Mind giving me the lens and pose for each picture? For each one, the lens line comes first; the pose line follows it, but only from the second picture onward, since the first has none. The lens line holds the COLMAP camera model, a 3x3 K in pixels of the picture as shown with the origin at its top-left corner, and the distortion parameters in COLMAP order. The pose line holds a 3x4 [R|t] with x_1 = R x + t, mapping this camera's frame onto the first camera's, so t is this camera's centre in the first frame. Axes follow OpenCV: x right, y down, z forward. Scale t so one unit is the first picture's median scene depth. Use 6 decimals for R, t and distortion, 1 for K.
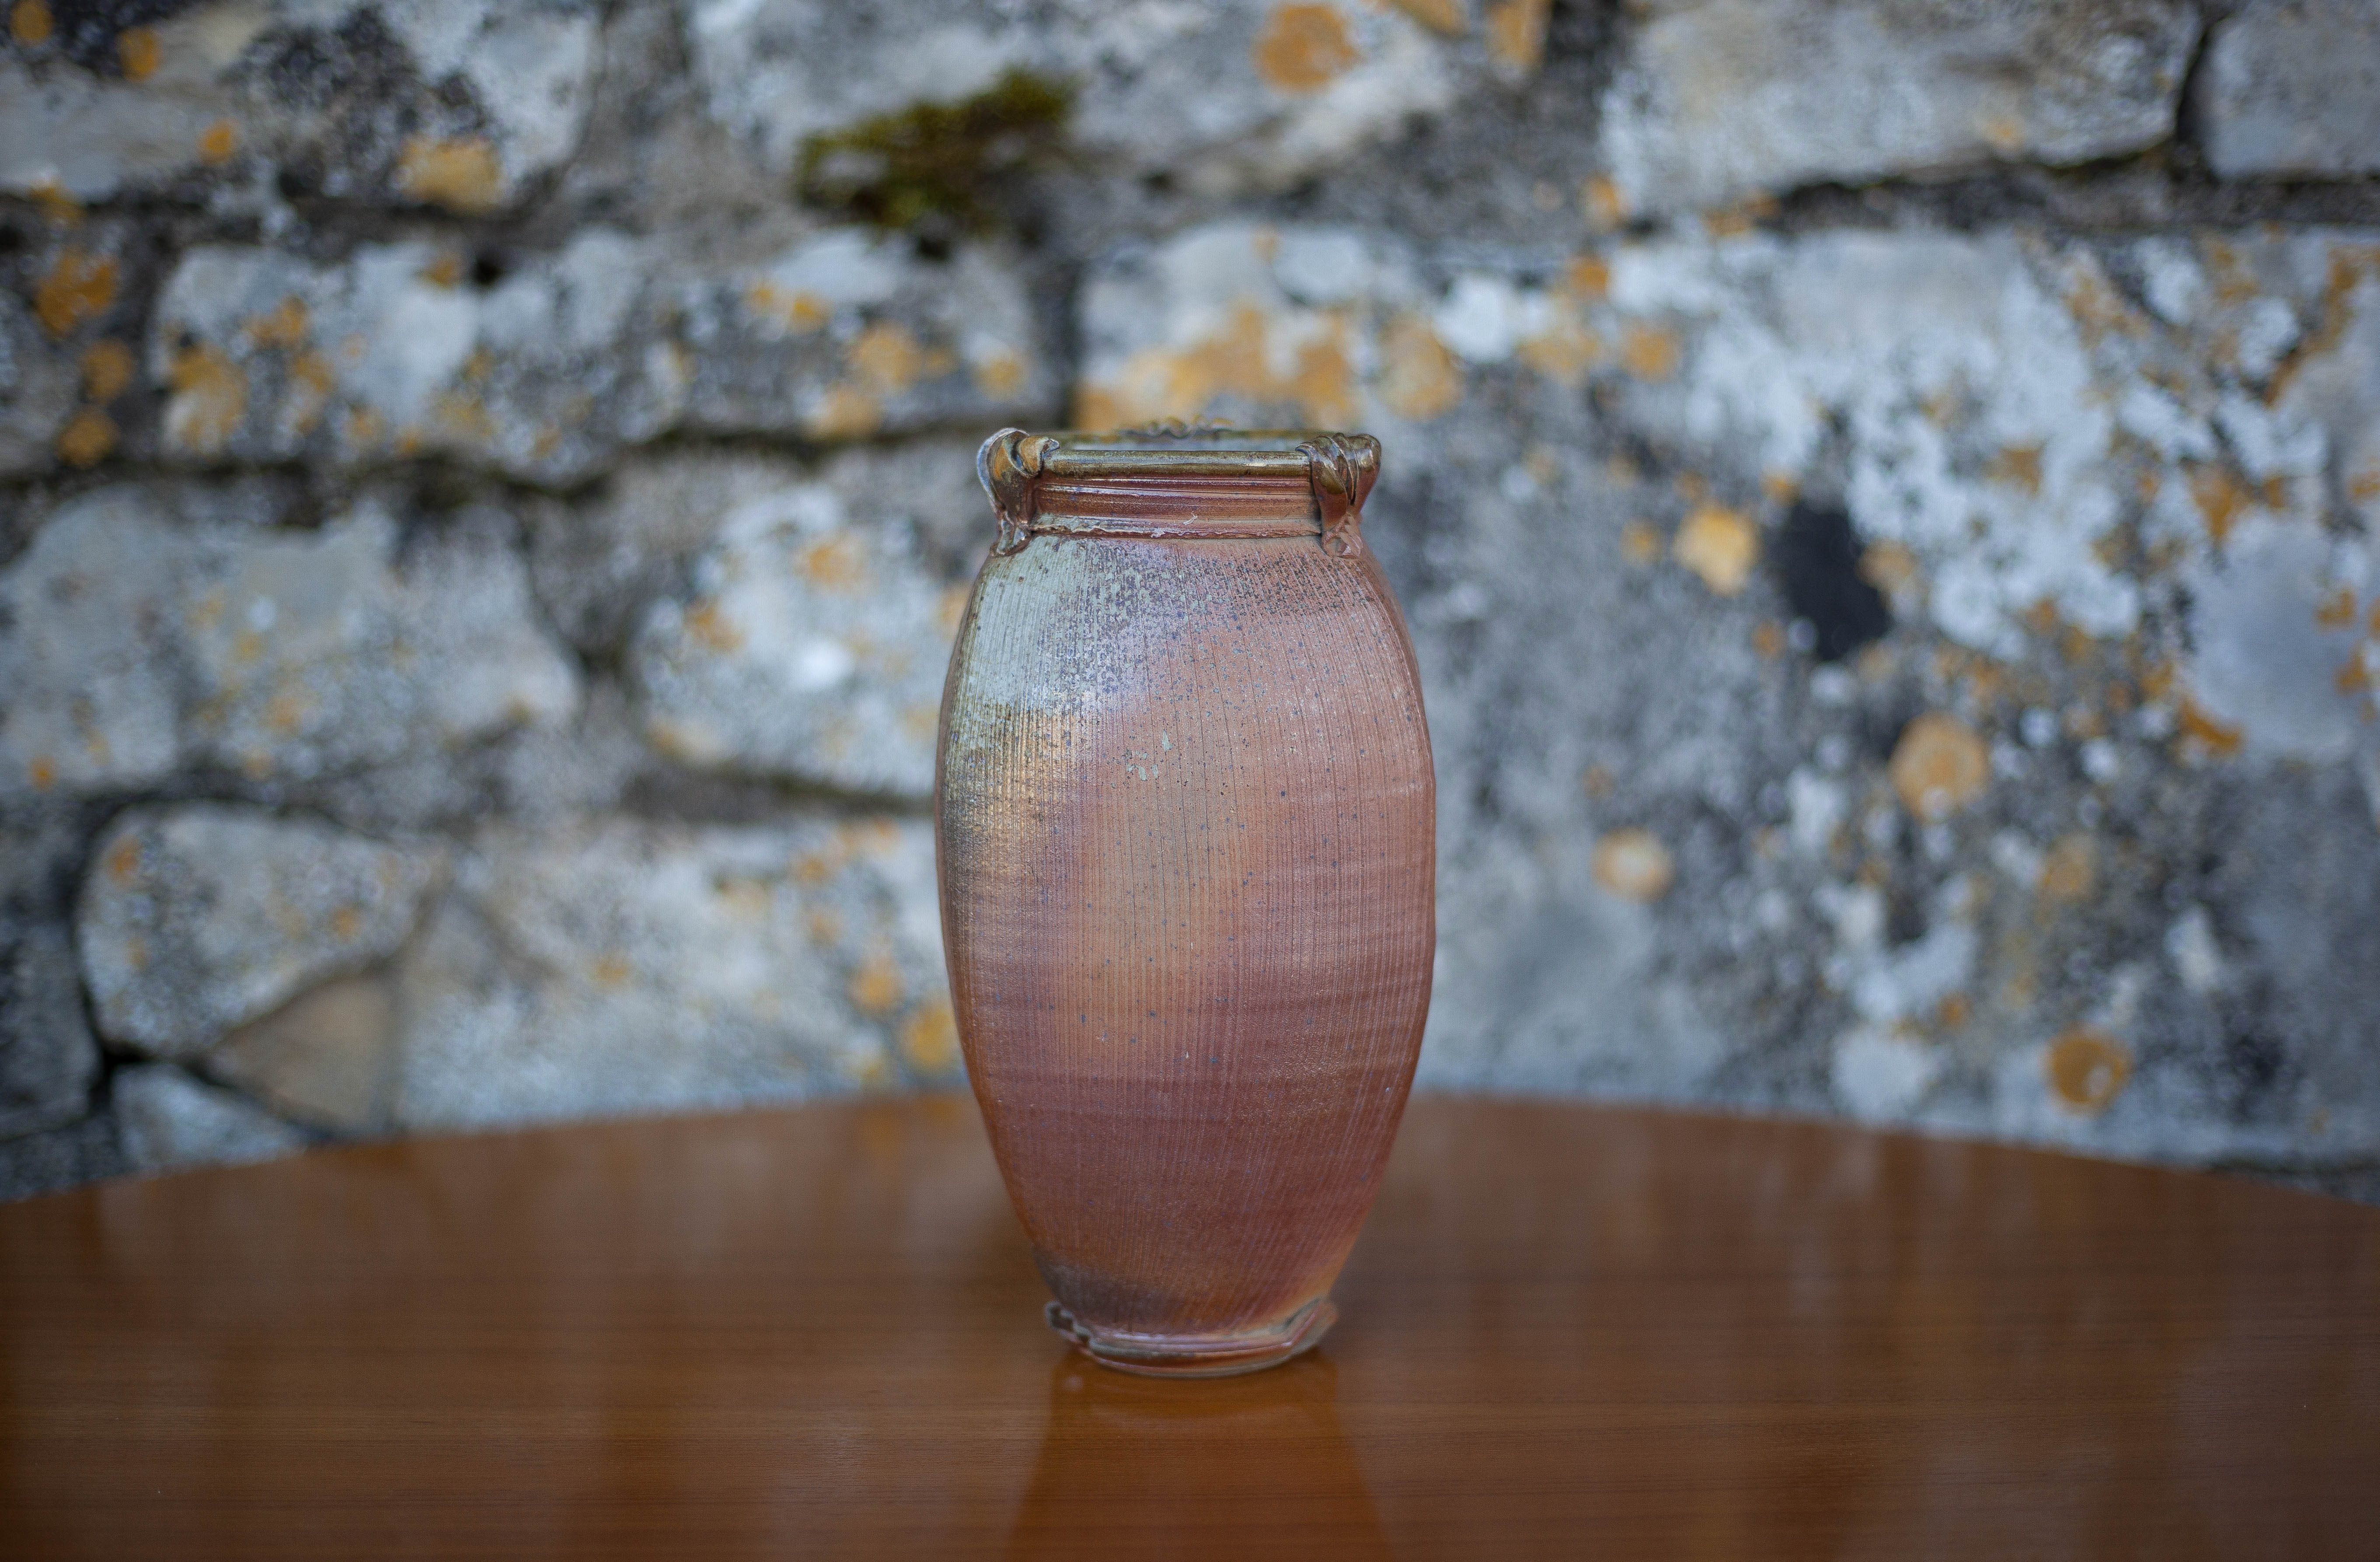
lens RADIAL K [[3545.1, 0, 1190.0], [0, 3545.1, 781.0], [0, 0, 1]] dist [-0.144312, -0.014239]
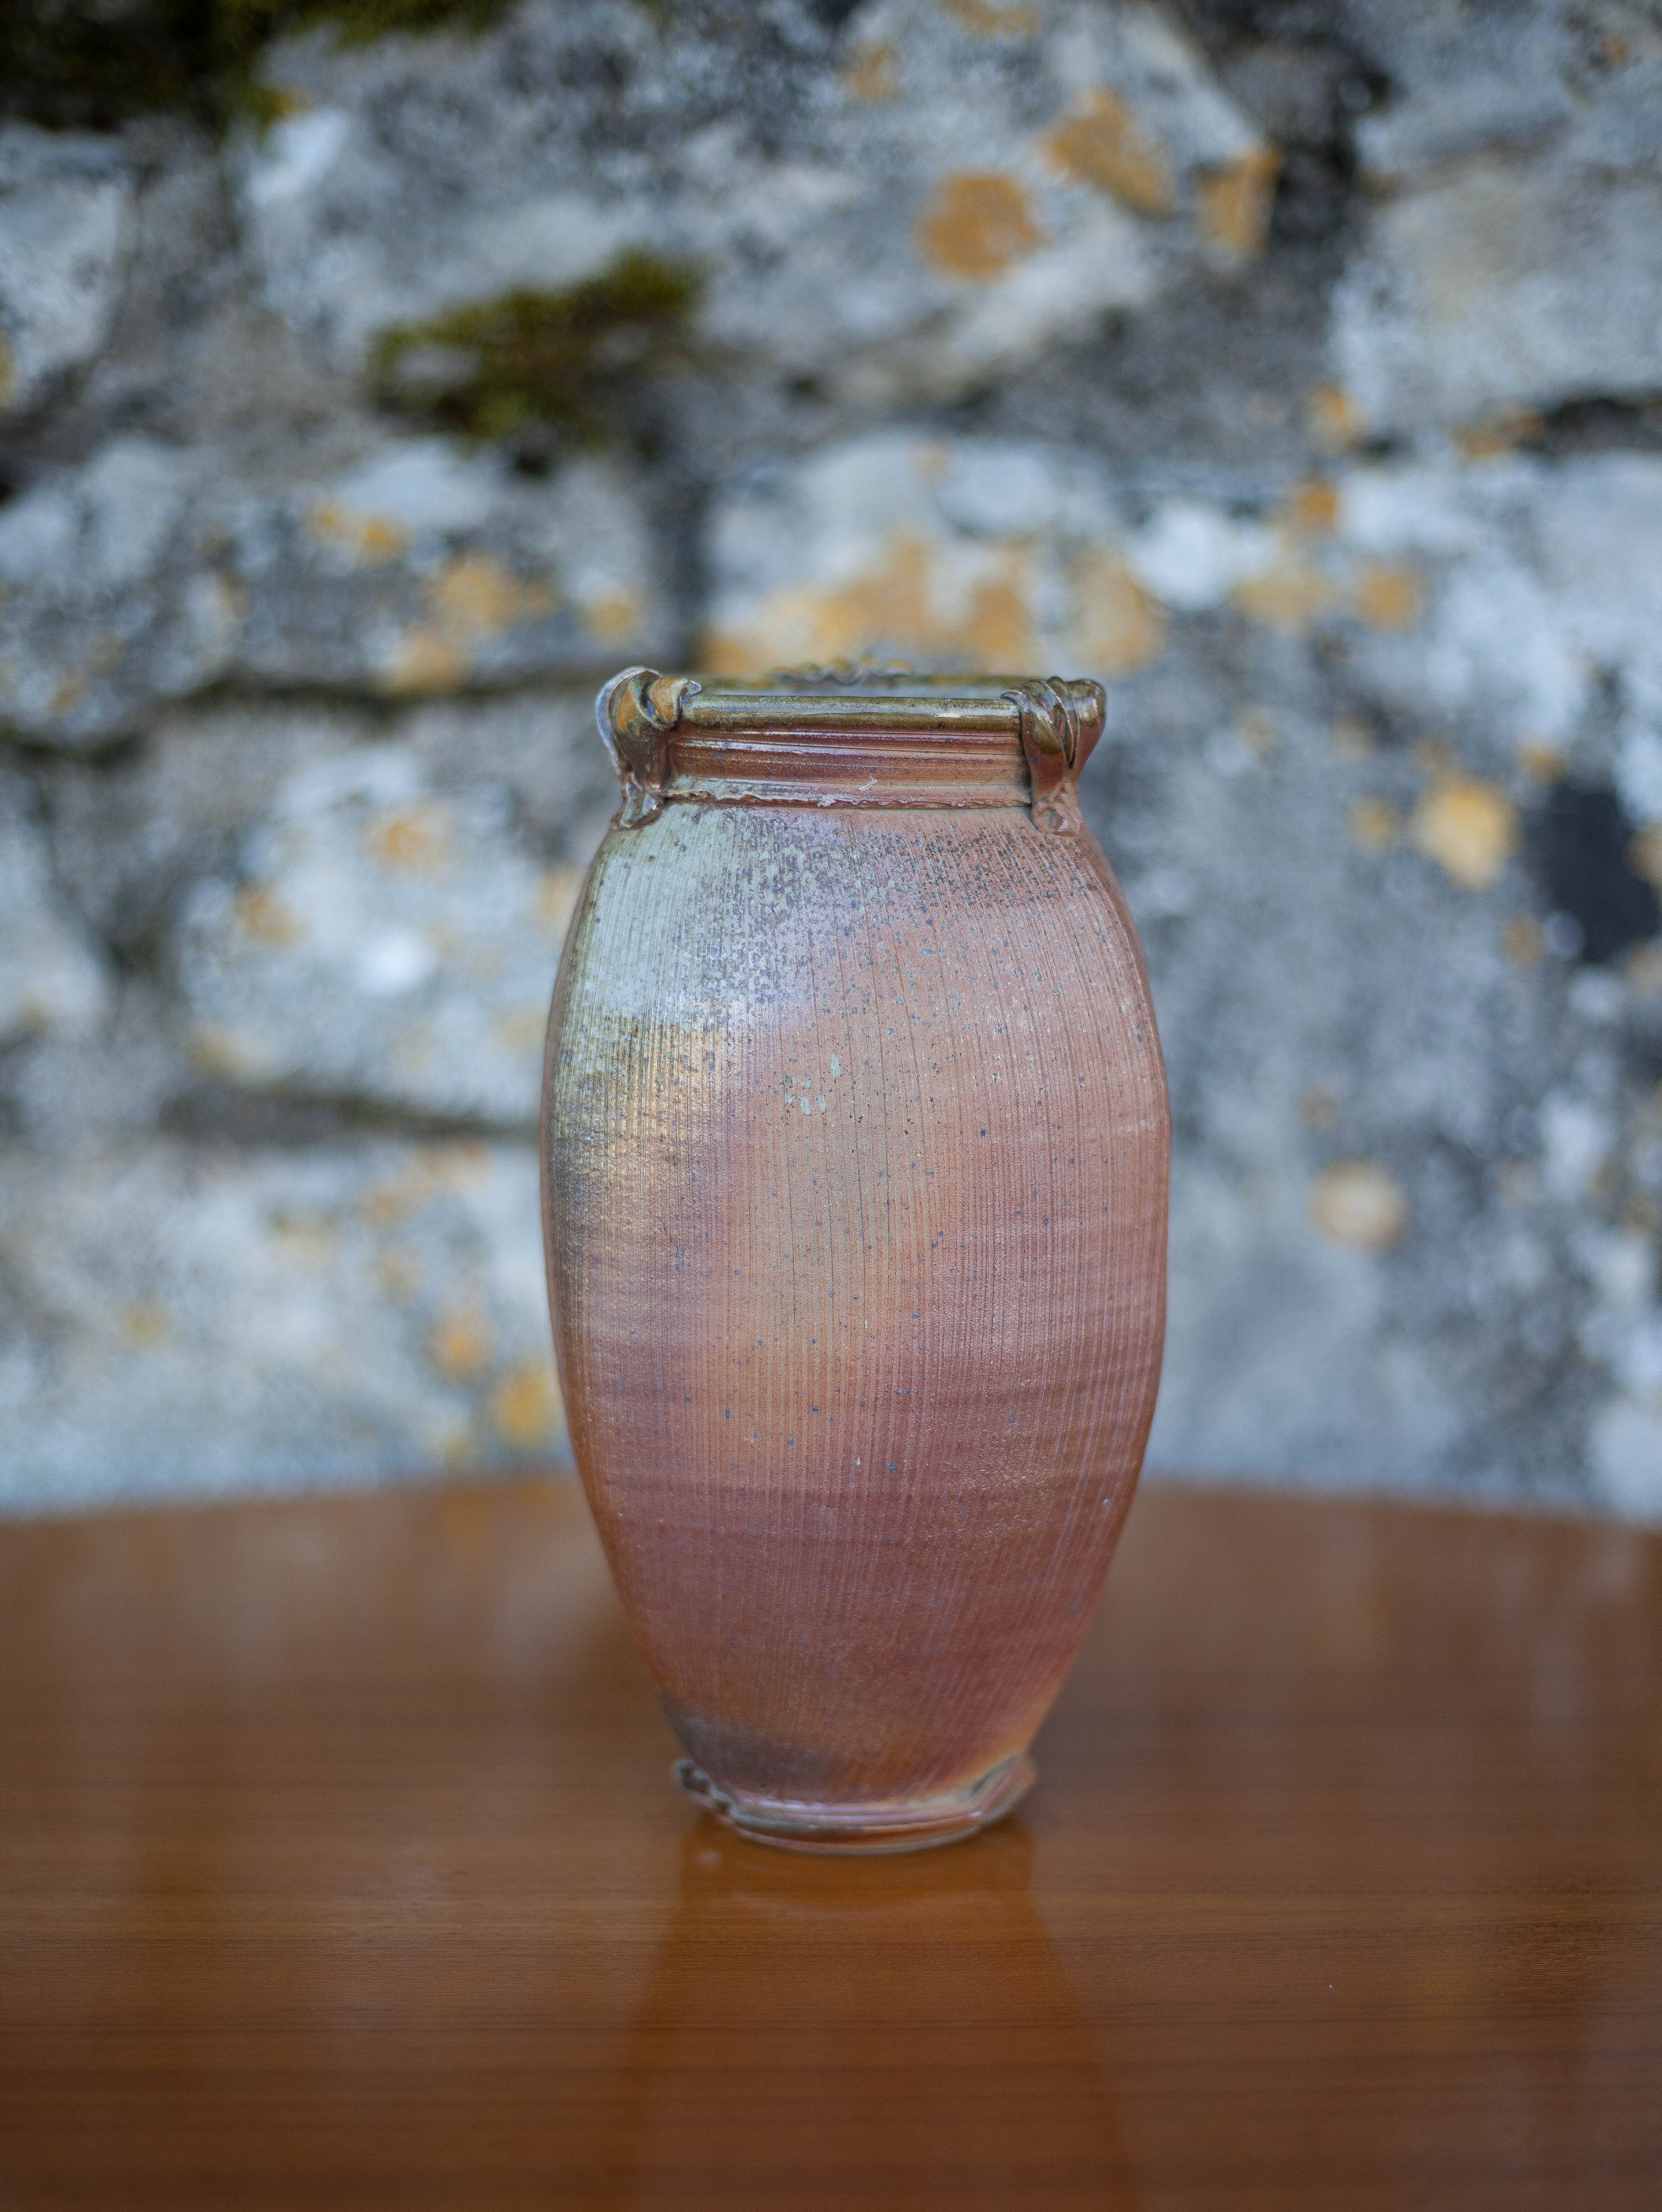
lens RADIAL K [[3675.0, 0, 831.3], [0, 3675.0, 1224.2], [0, 0, 1]] dist [-0.140993, 0.005687]
pose [[0.999864, 0.005964, 0.015399, -0.014349], [-0.006566, 0.999205, 0.039319, -0.005731], [-0.015152, -0.039415, 0.999108, 0.129578]]
